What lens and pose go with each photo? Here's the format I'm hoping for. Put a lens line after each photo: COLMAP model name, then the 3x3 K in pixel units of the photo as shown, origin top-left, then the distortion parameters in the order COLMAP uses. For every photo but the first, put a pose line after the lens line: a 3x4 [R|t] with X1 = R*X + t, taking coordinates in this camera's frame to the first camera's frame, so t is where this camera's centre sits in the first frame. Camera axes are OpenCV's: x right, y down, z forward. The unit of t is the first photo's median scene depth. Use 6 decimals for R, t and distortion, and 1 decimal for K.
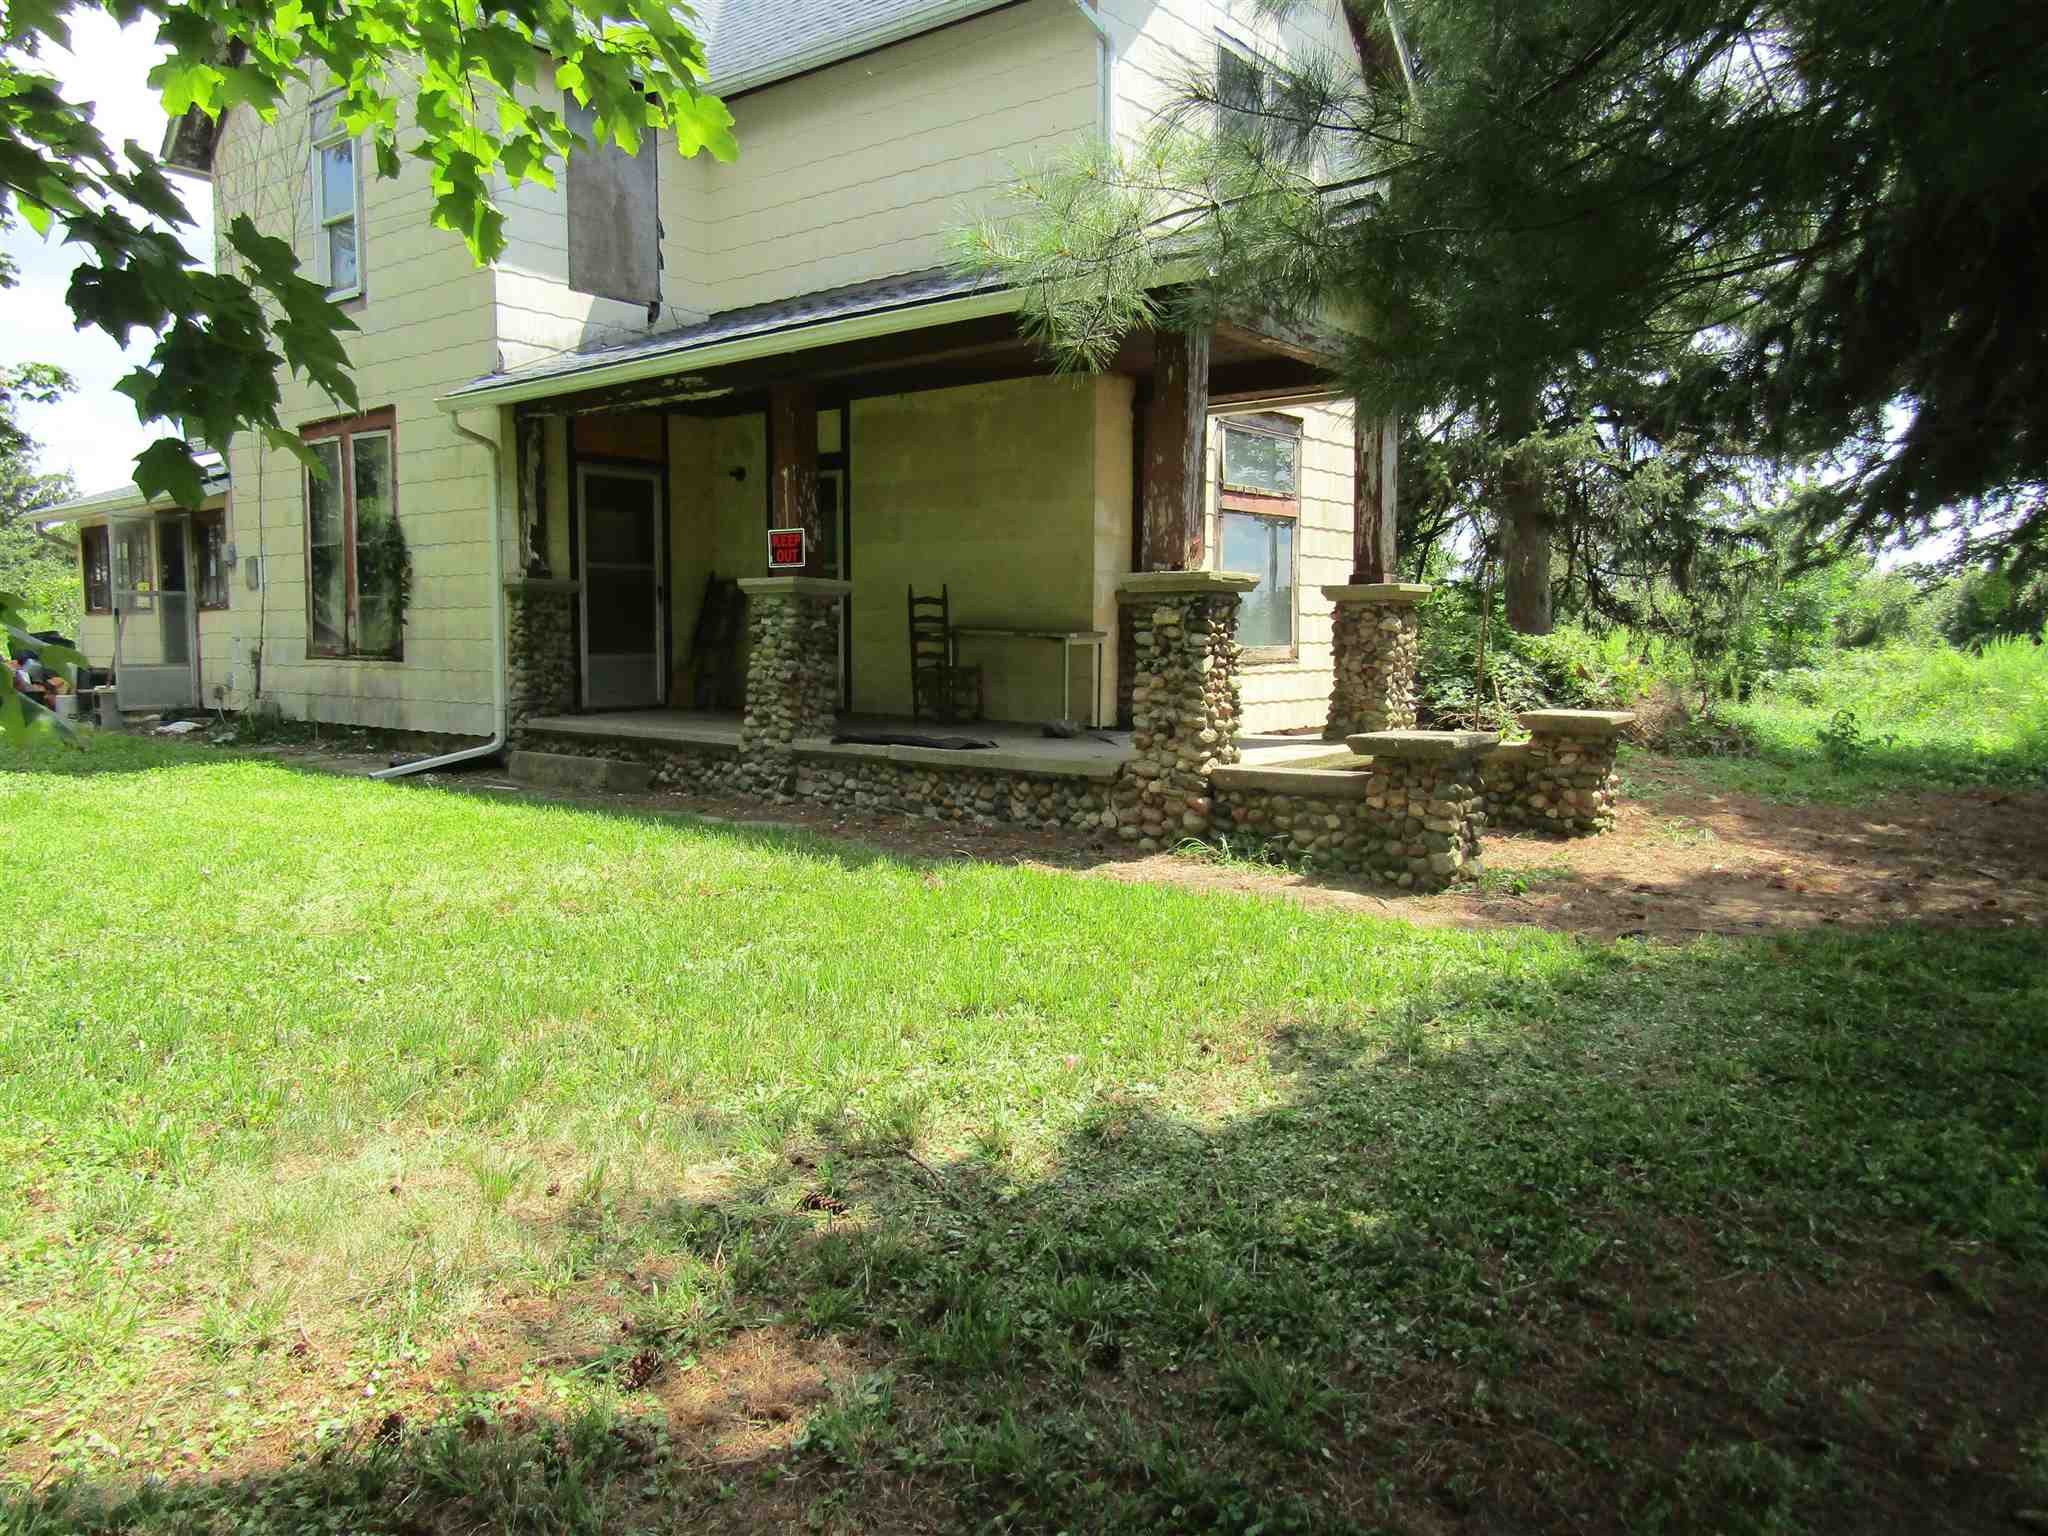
lens RADIAL K [[1479.3, 0, 1024.0], [0, 1479.3, 768.1], [0, 0, 1]] dist [-0.002496, -0.002221]
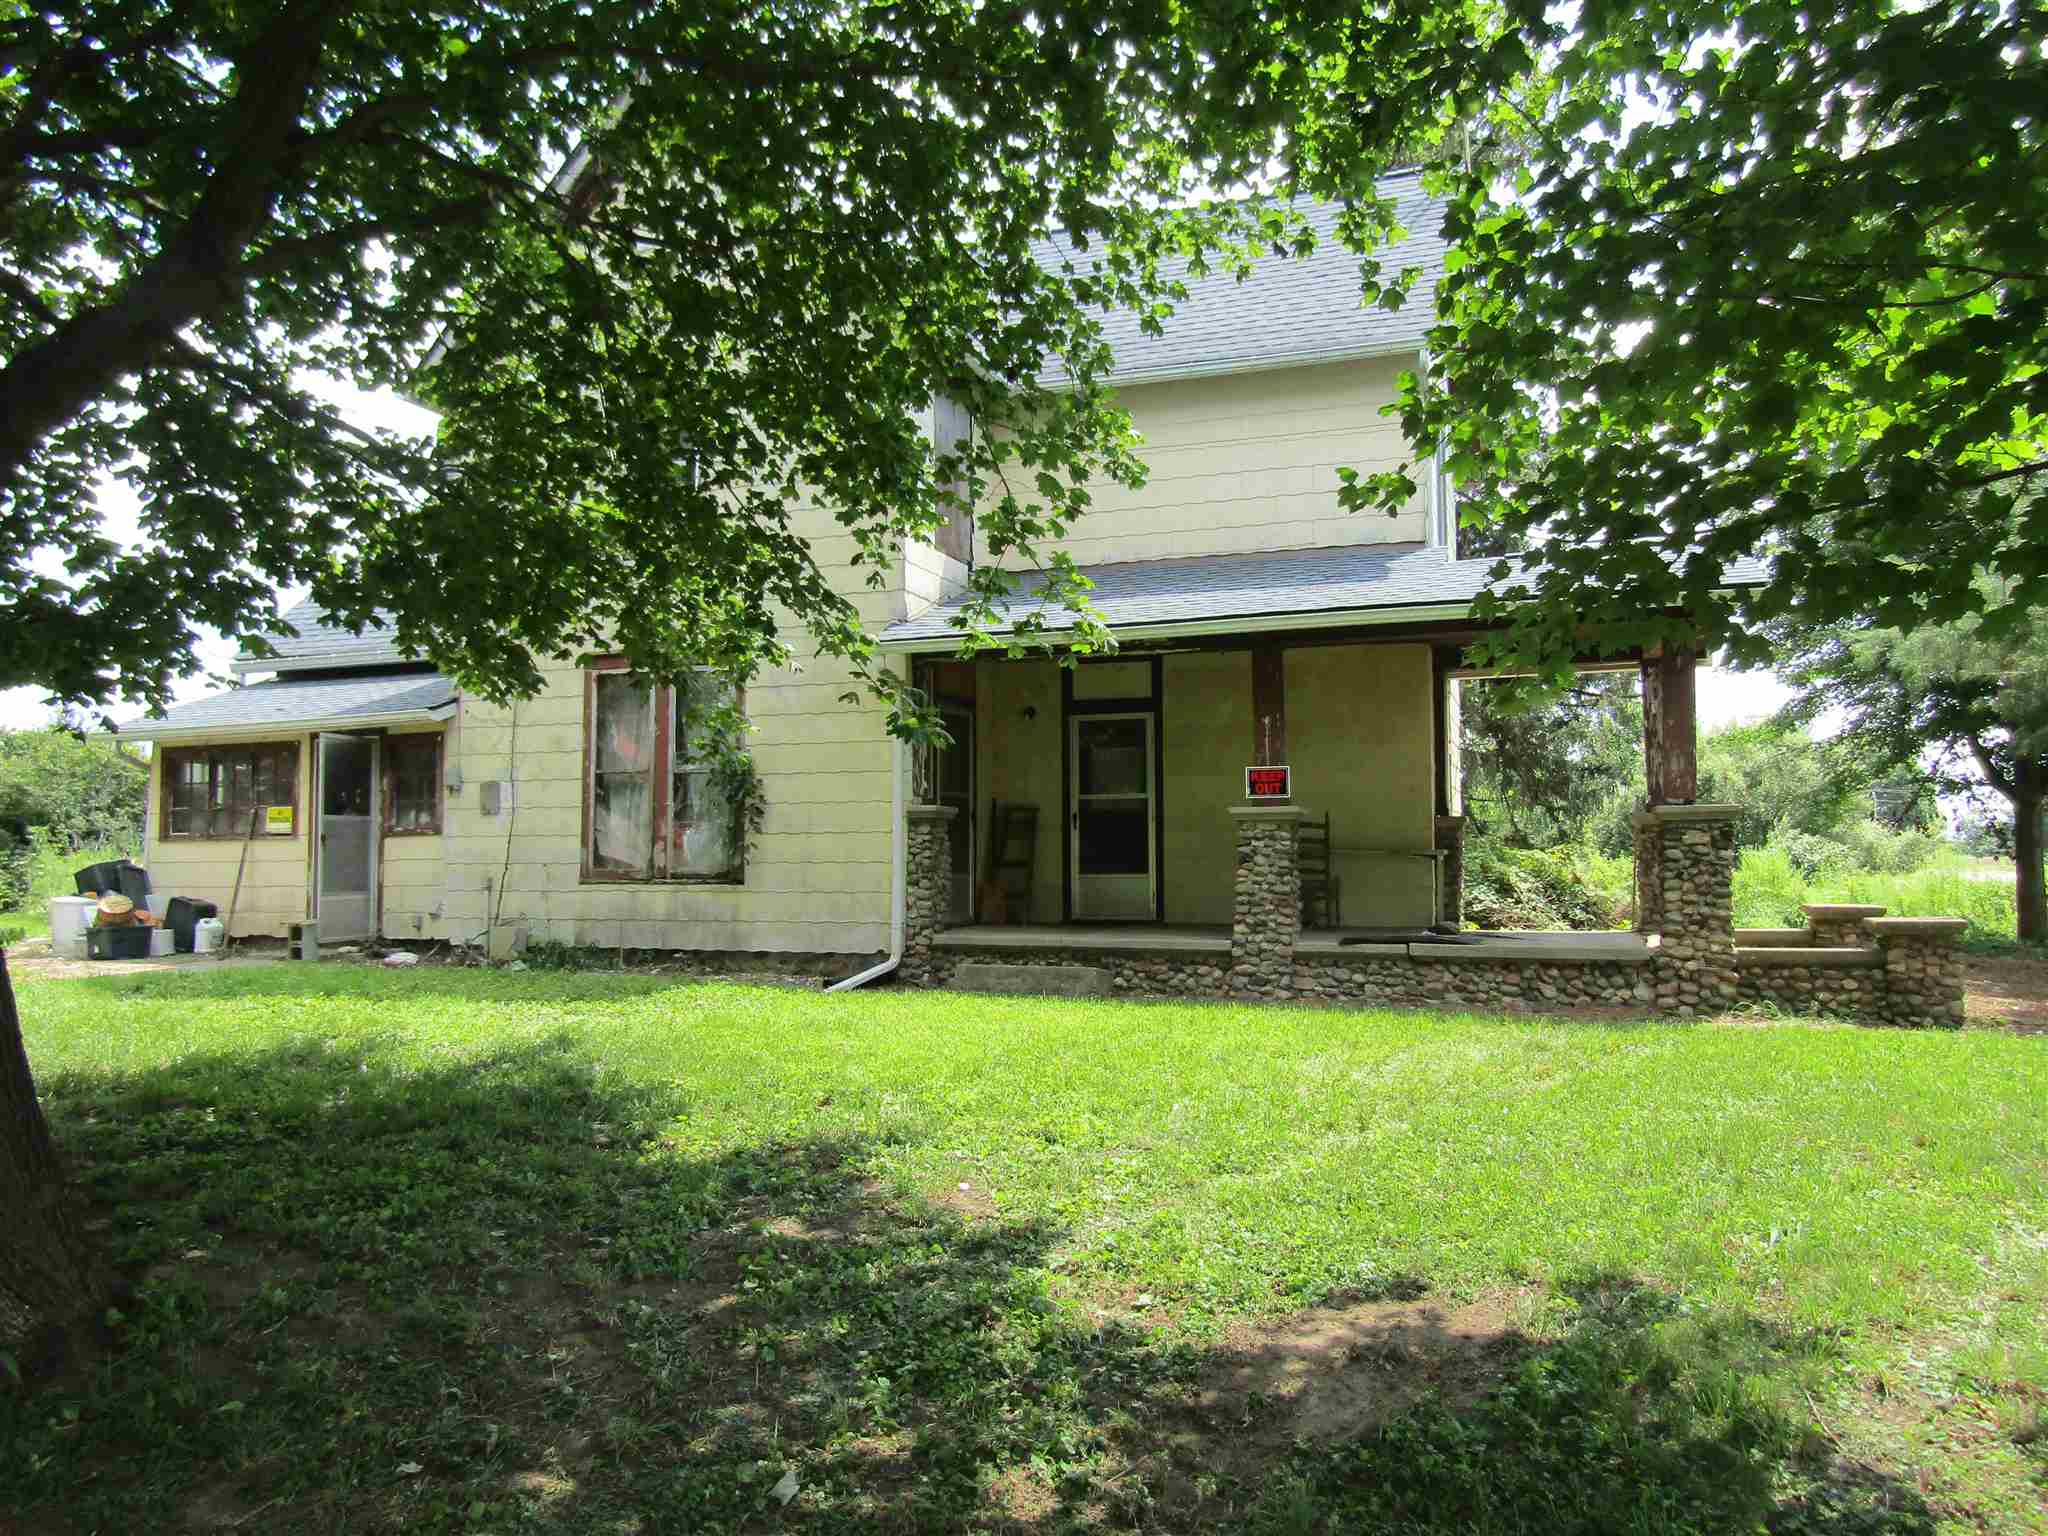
lens RADIAL K [[1479.3, 0, 1025.0], [0, 1479.3, 768.0], [0, 0, 1]] dist [-0.002496, -0.002221]
pose [[0.944119, 0.010460, 0.329439, -0.749741], [0.038520, 0.989146, -0.141799, 0.001663], [-0.327346, 0.146565, 0.933468, -0.053150]]
